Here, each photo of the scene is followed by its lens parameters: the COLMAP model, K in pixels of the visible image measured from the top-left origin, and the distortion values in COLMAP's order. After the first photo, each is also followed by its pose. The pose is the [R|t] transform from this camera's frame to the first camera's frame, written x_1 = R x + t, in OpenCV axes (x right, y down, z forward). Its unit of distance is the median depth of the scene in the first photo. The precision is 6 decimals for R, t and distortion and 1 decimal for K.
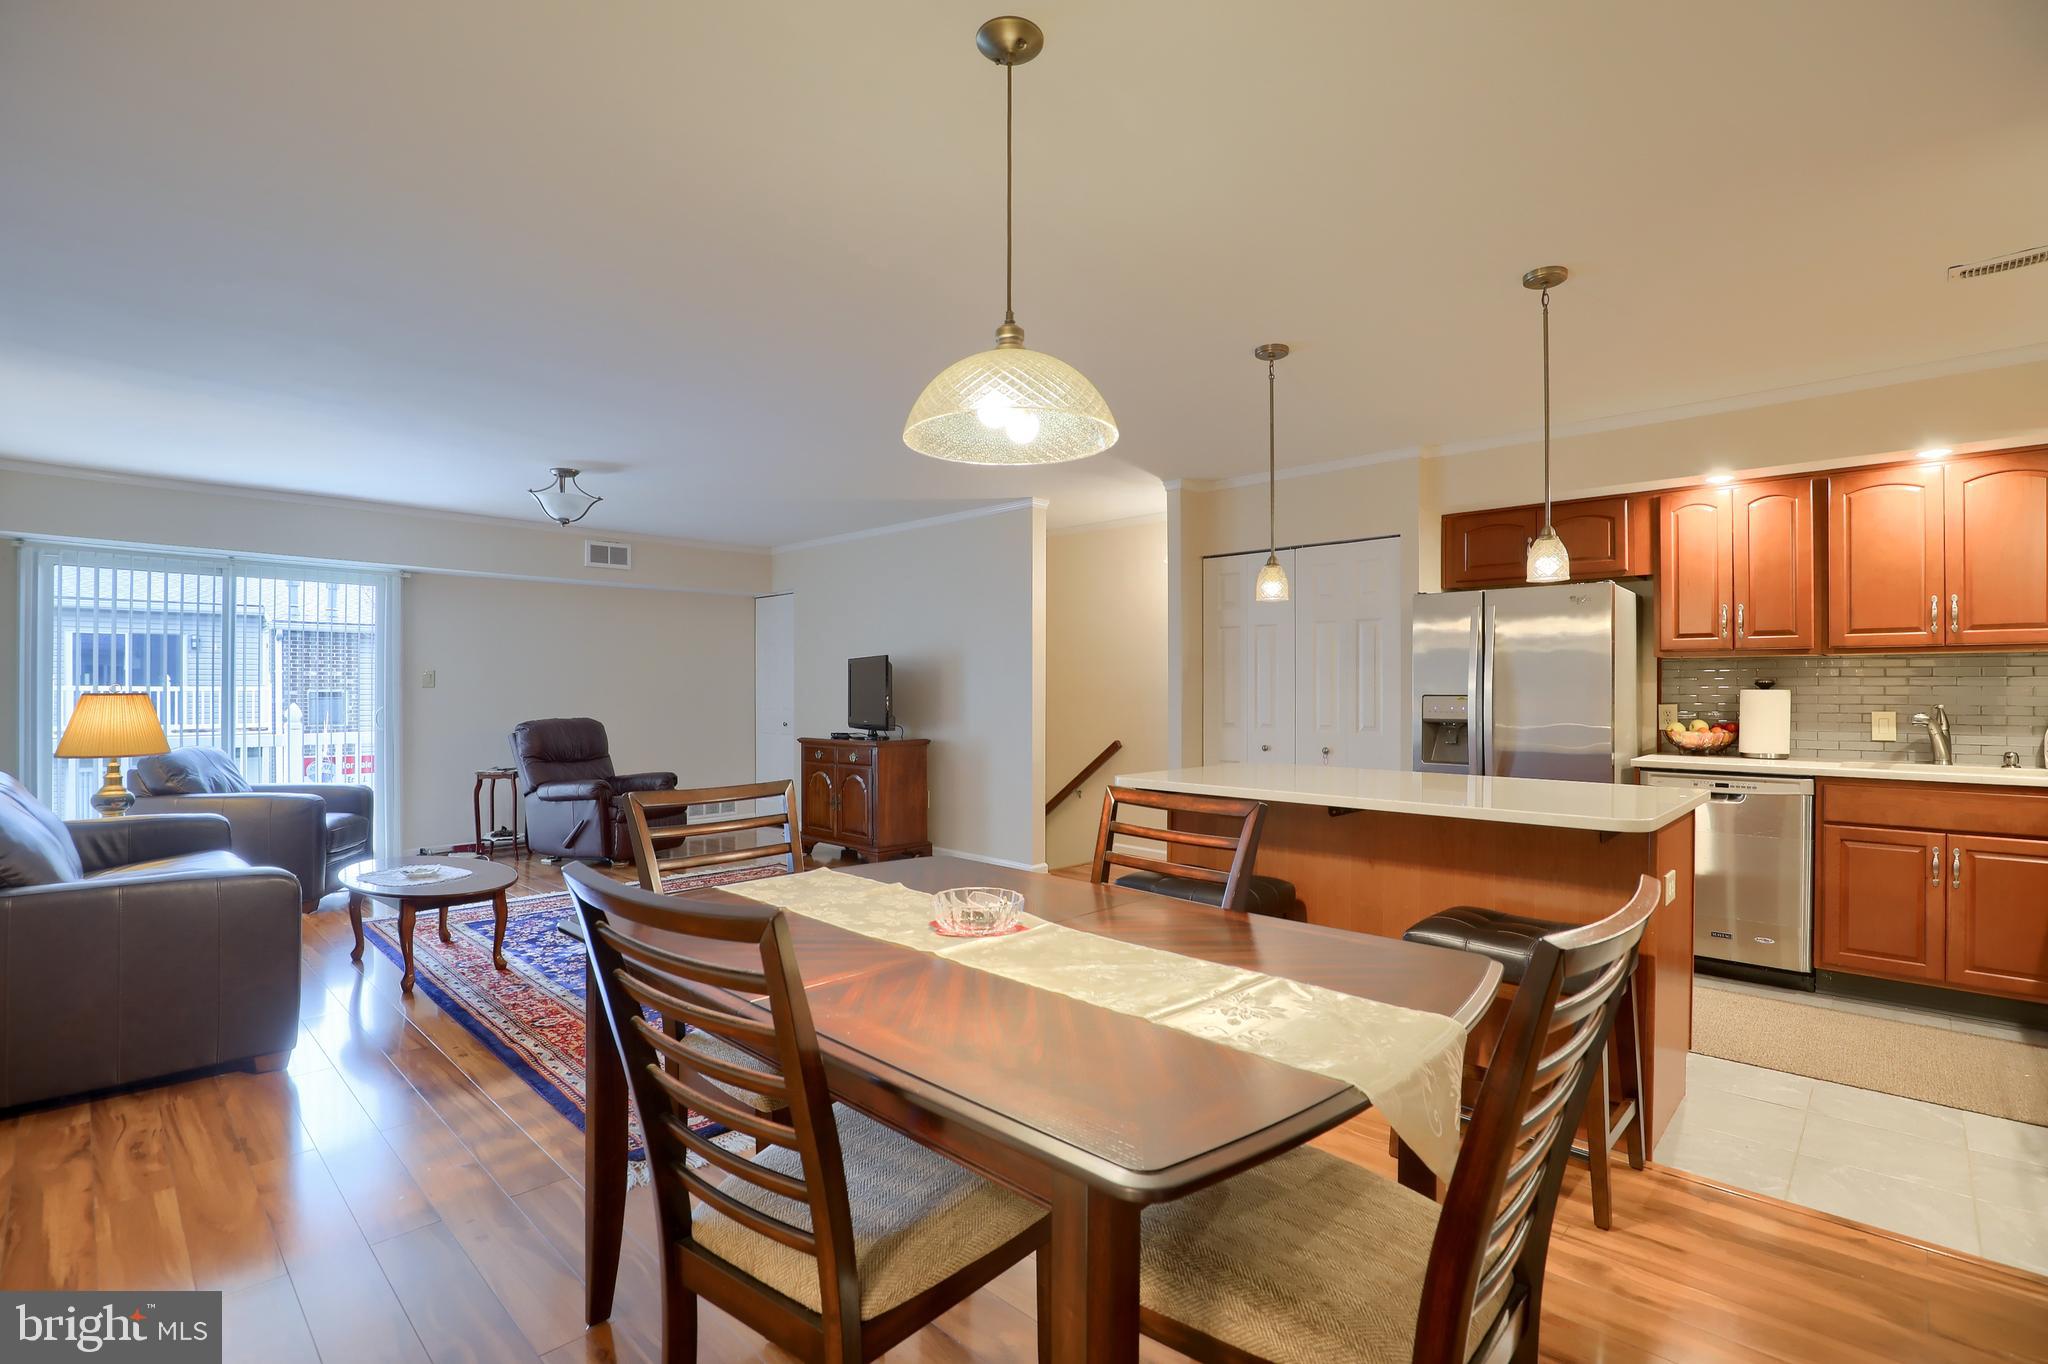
lens RADIAL K [[930.2, 0, 1005.0], [0, 930.2, 686.9], [0, 0, 1]] dist [-0.036756, 0.006764]
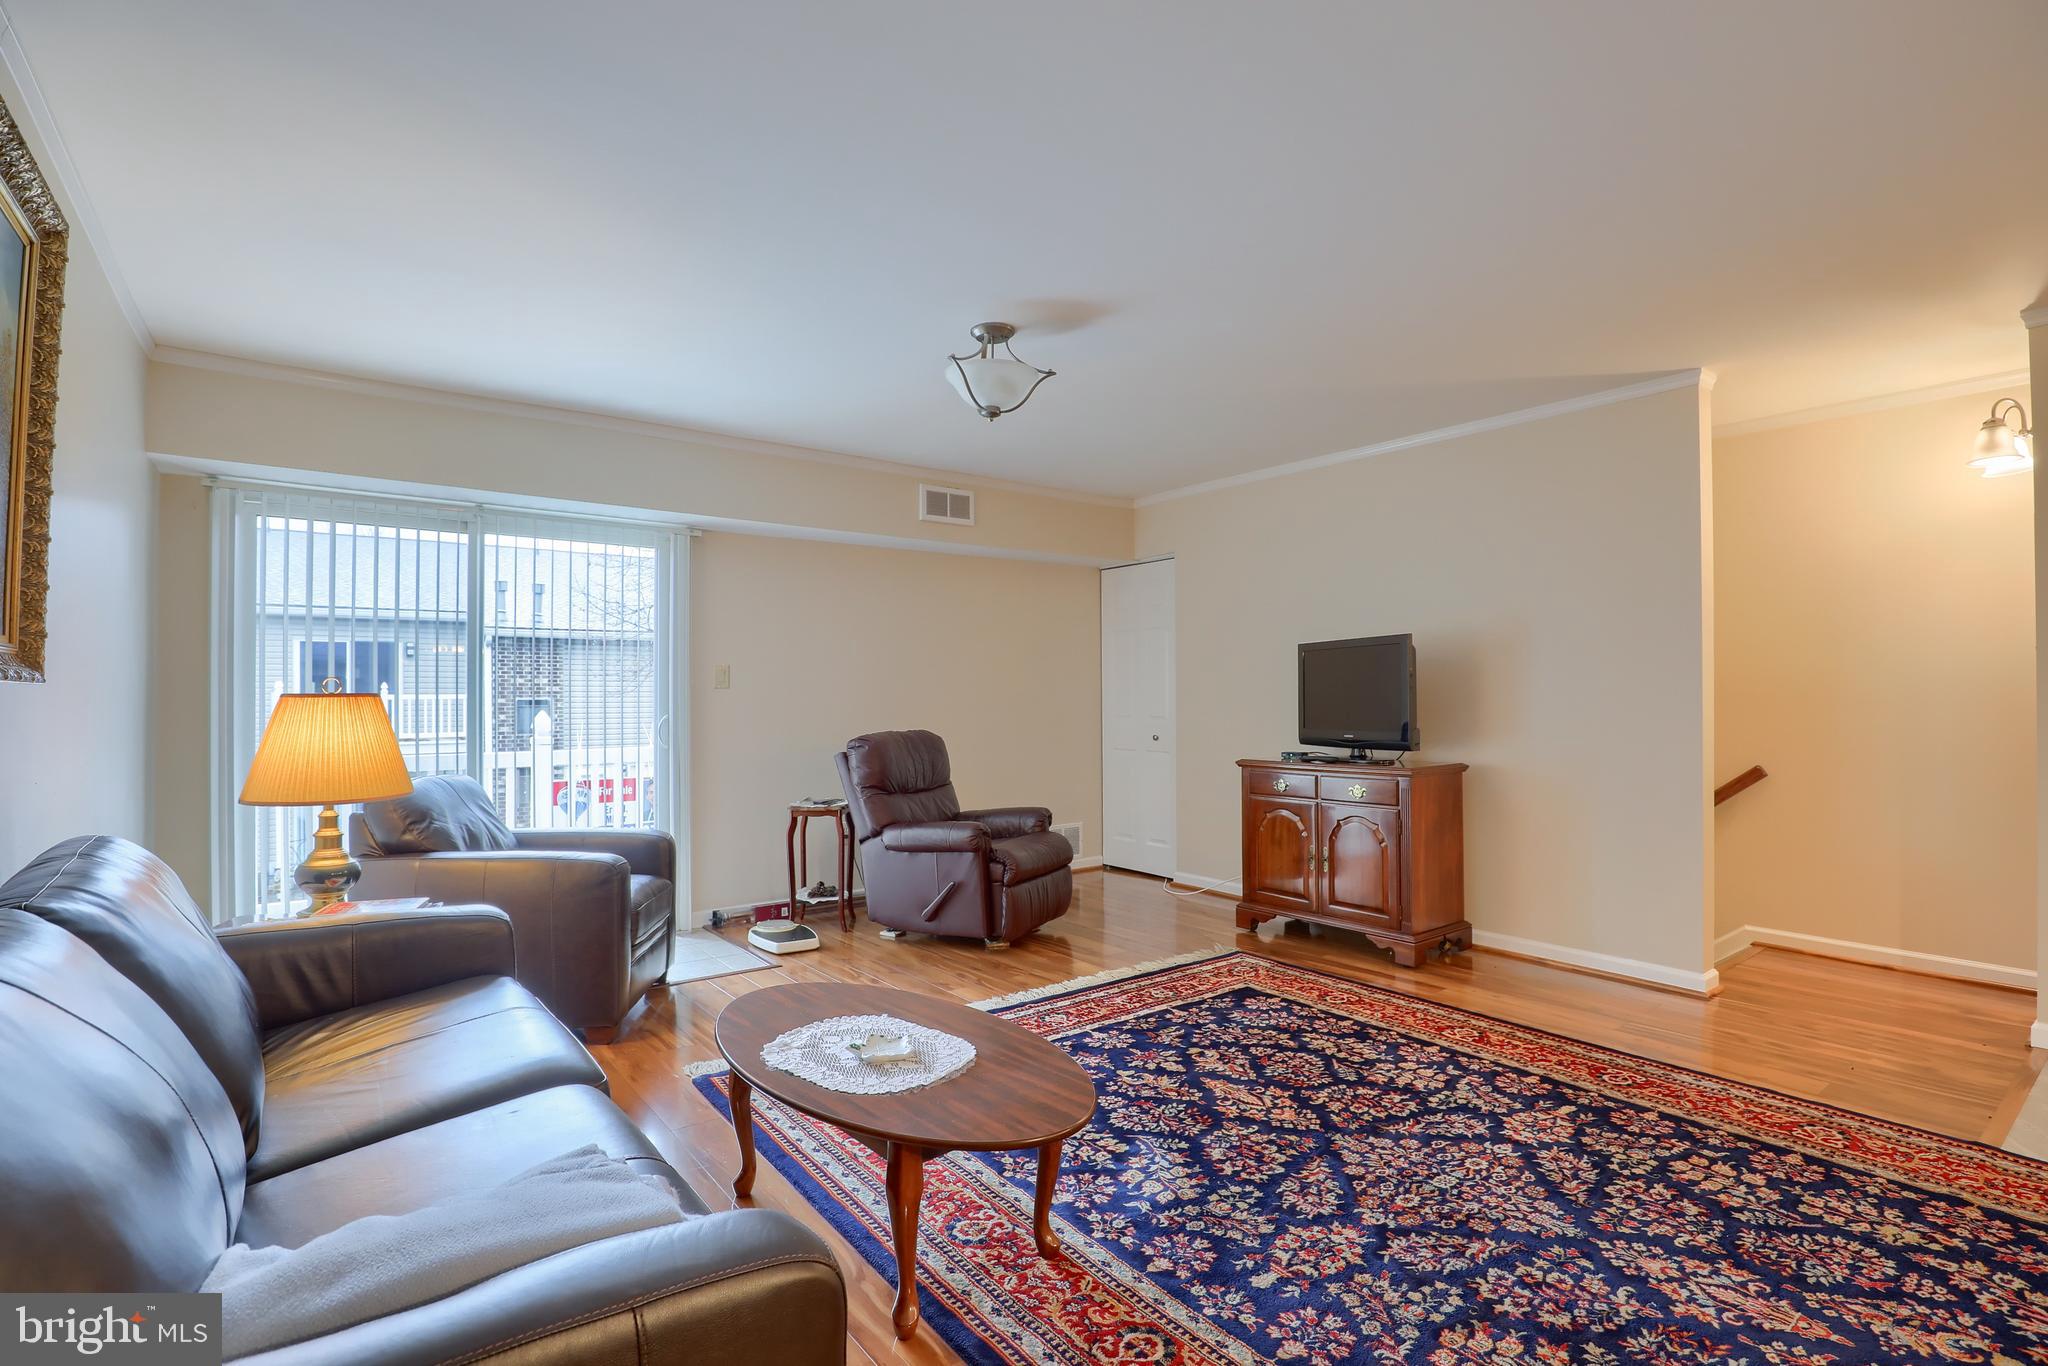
lens RADIAL K [[950.0, 0, 1010.2], [0, 950.0, 691.3], [0, 0, 1]] dist [-0.034684, 0.005325]
pose [[0.988259, -0.004806, -0.152711, -0.329540], [0.004298, 0.999984, -0.003654, 0.007194], [0.152726, 0.002954, 0.988264, 0.337564]]
